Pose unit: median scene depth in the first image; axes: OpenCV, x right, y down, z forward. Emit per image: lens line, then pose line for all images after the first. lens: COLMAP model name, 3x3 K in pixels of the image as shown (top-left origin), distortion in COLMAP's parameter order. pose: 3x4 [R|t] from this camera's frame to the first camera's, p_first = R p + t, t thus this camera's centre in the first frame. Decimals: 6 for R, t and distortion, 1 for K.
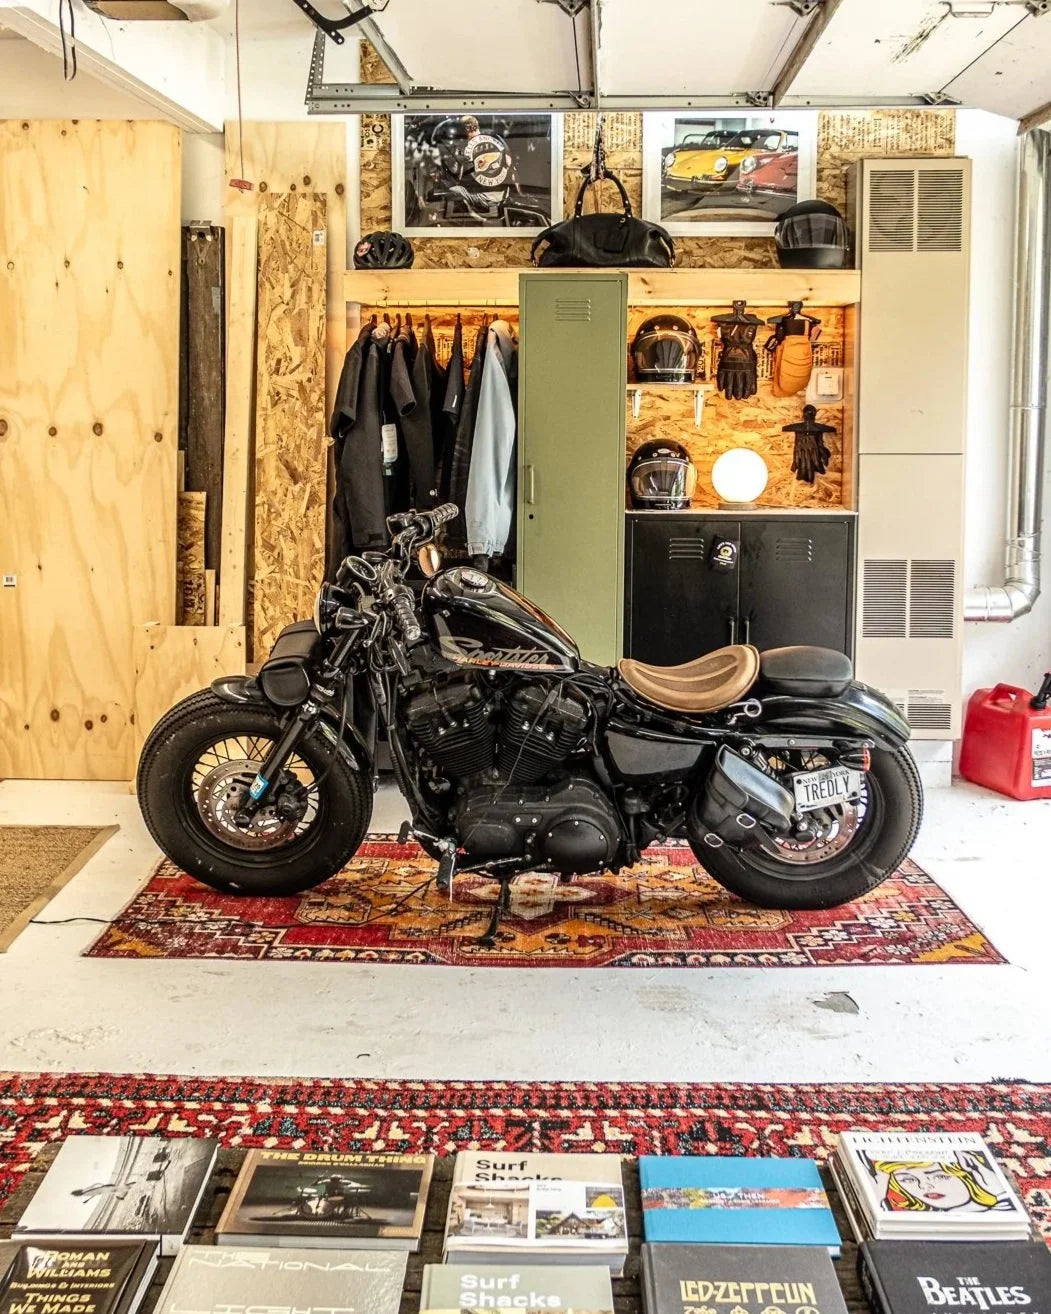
lens RADIAL K [[1593.9, 0, 525.5], [0, 1593.9, 657.0], [0, 0, 1]] dist [-0.003745, 0.006764]
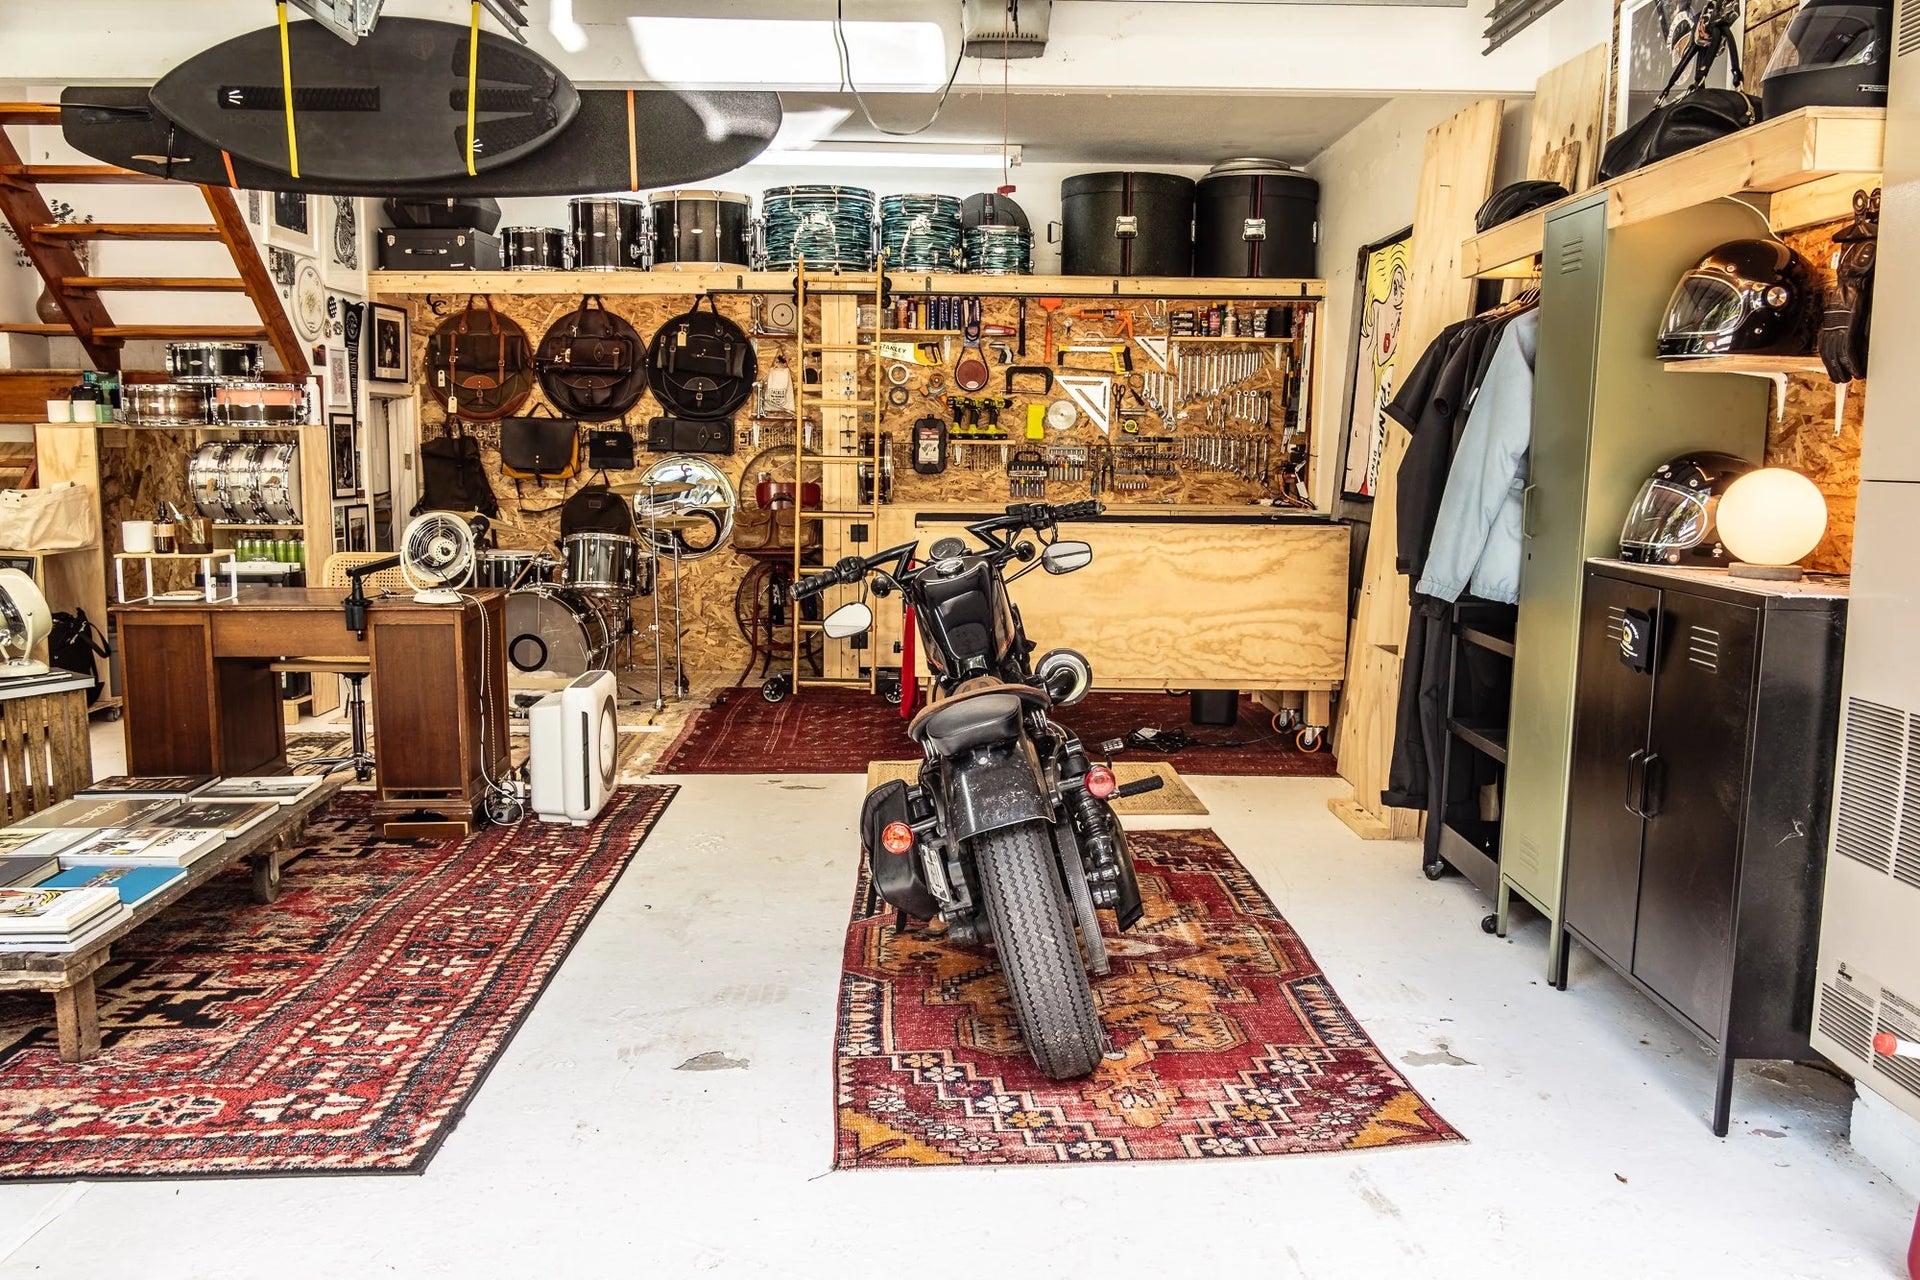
lens RADIAL K [[1501.6, 0, 970.0], [0, 1501.6, 644.5], [0, 0, 1]] dist [-0.033100, -0.002198]
pose [[0.074748, 0.124595, -0.989388, 1.191973], [-0.174685, 0.978458, 0.110022, -0.140400], [0.981783, 0.164607, 0.094903, 1.246721]]
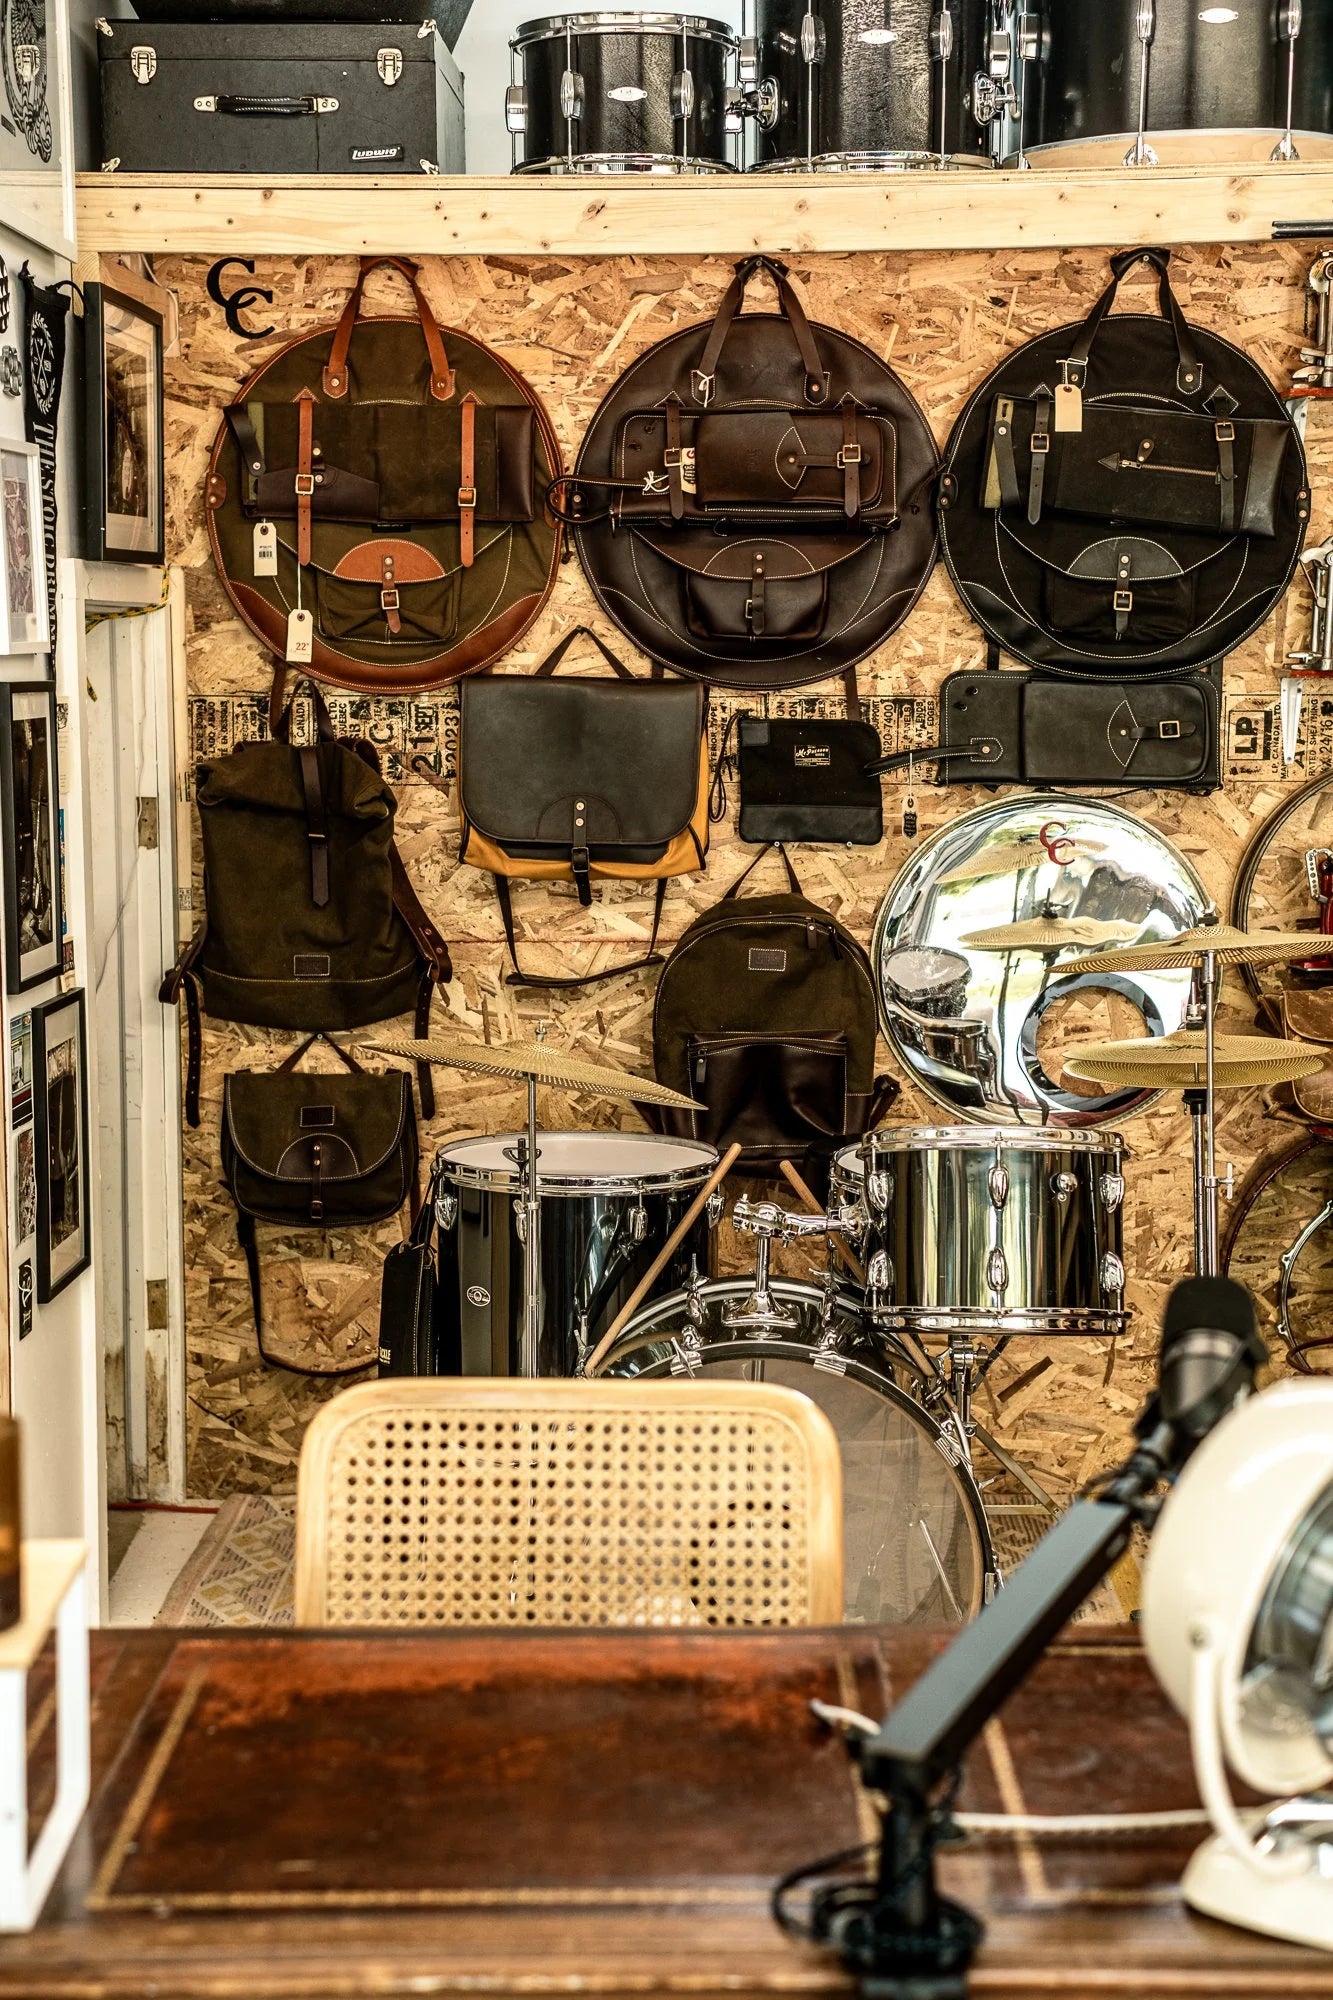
lens RADIAL K [[3101.0, 0, 666.5], [0, 3101.0, 1000.0], [0, 0, 1]] dist [0.216138, -0.055765]
pose [[0.029584, 0.104330, -0.994103, 0.157754], [-0.164460, 0.981492, 0.098112, -0.109675], [0.985940, 0.160587, 0.046195, 0.682200]]
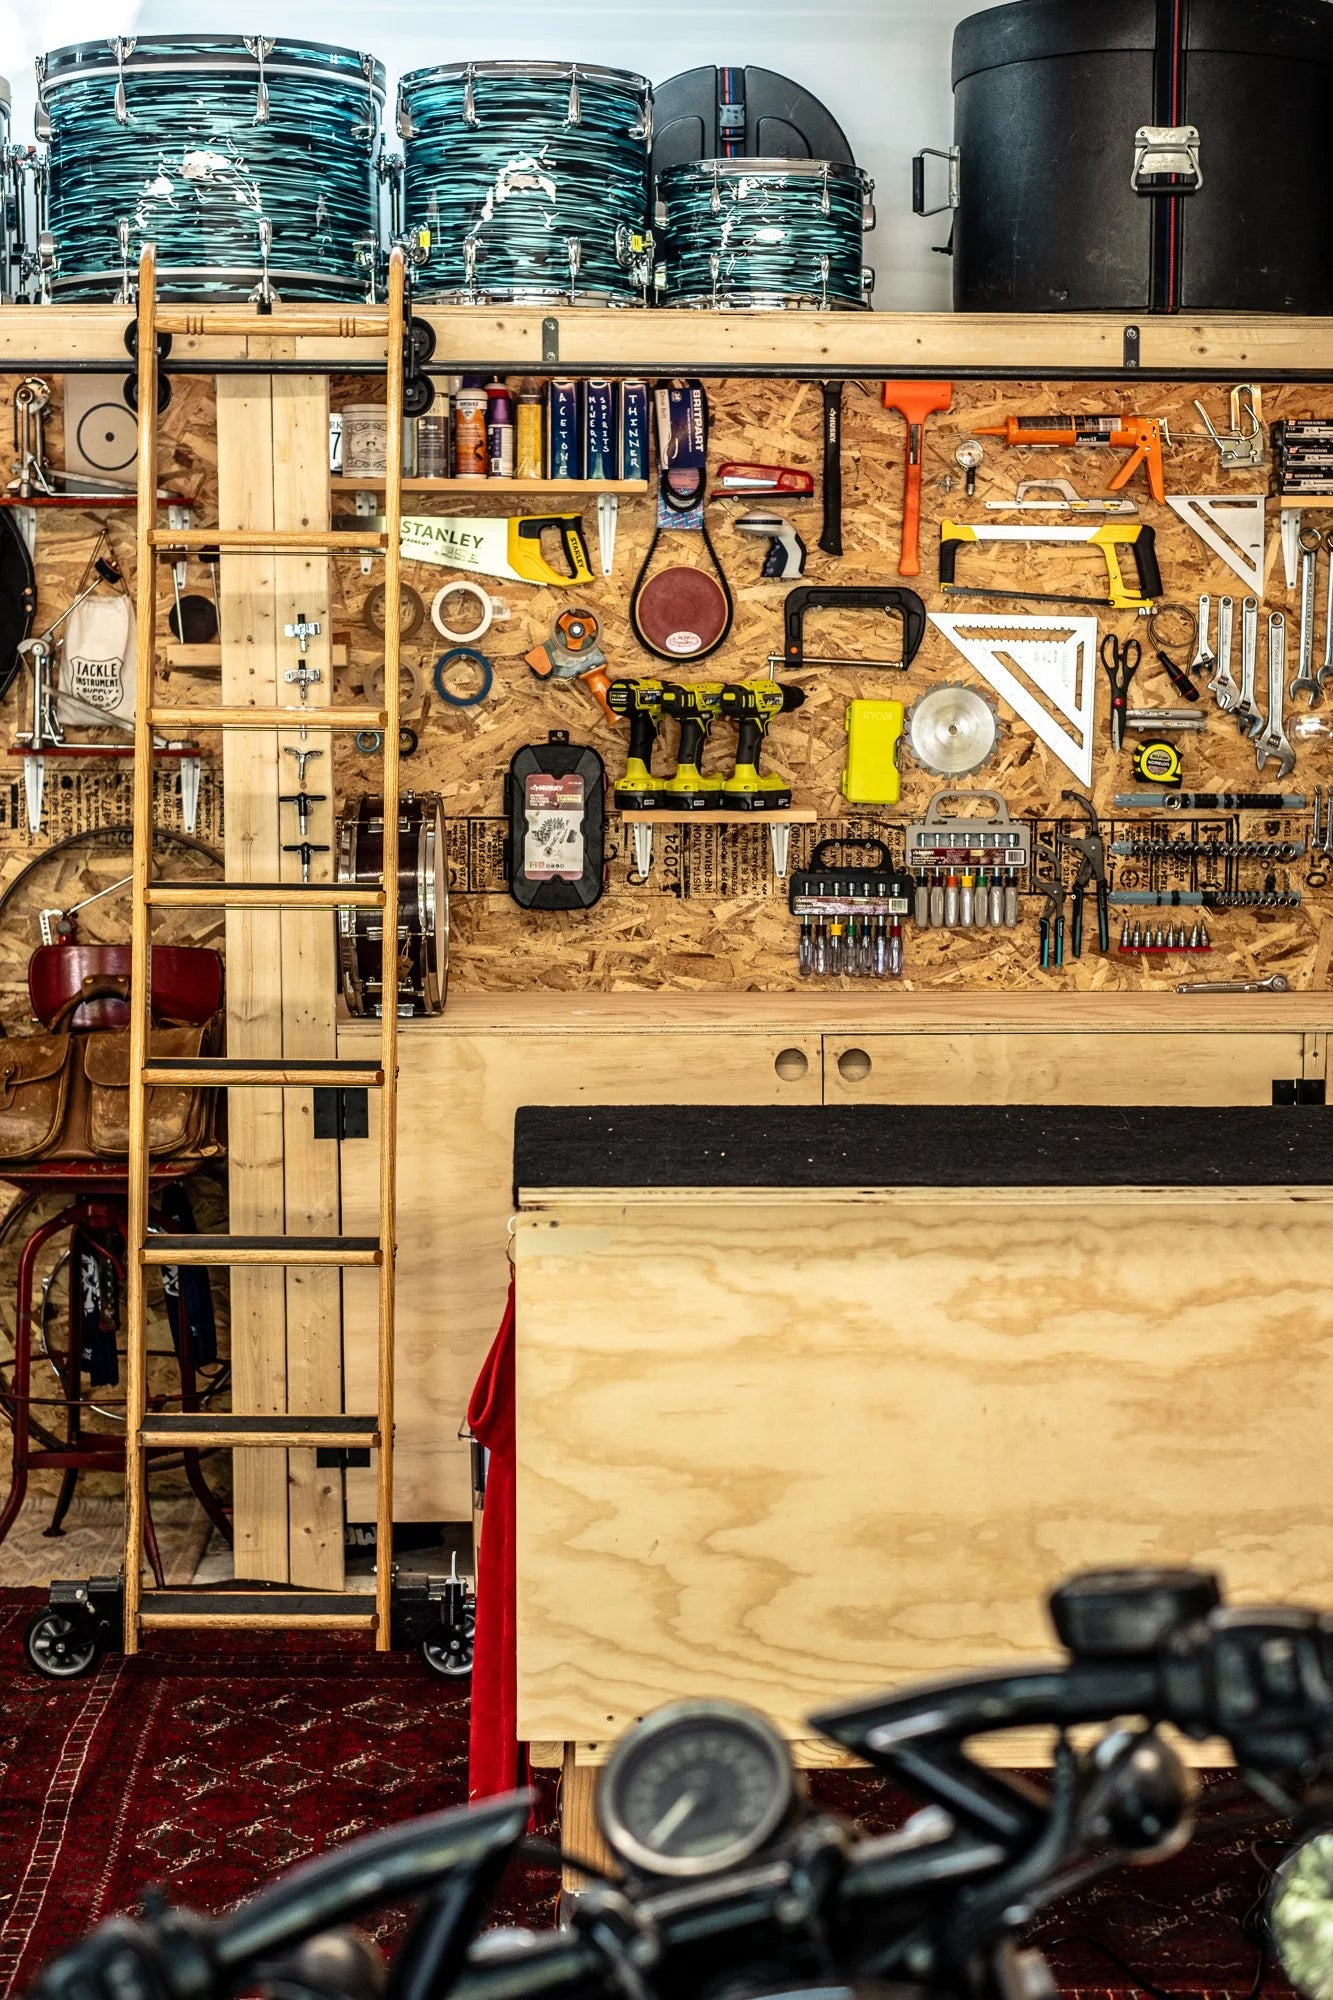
lens RADIAL K [[3069.9, 0, 666.5], [0, 3069.9, 1000.0], [0, 0, 1]] dist [-0.030294, -0.032262]
pose [[0.085488, 0.094945, -0.991805, 0.319663], [-0.168372, 0.982509, 0.079542, -0.233709], [0.982009, 0.160192, 0.099979, 1.270380]]
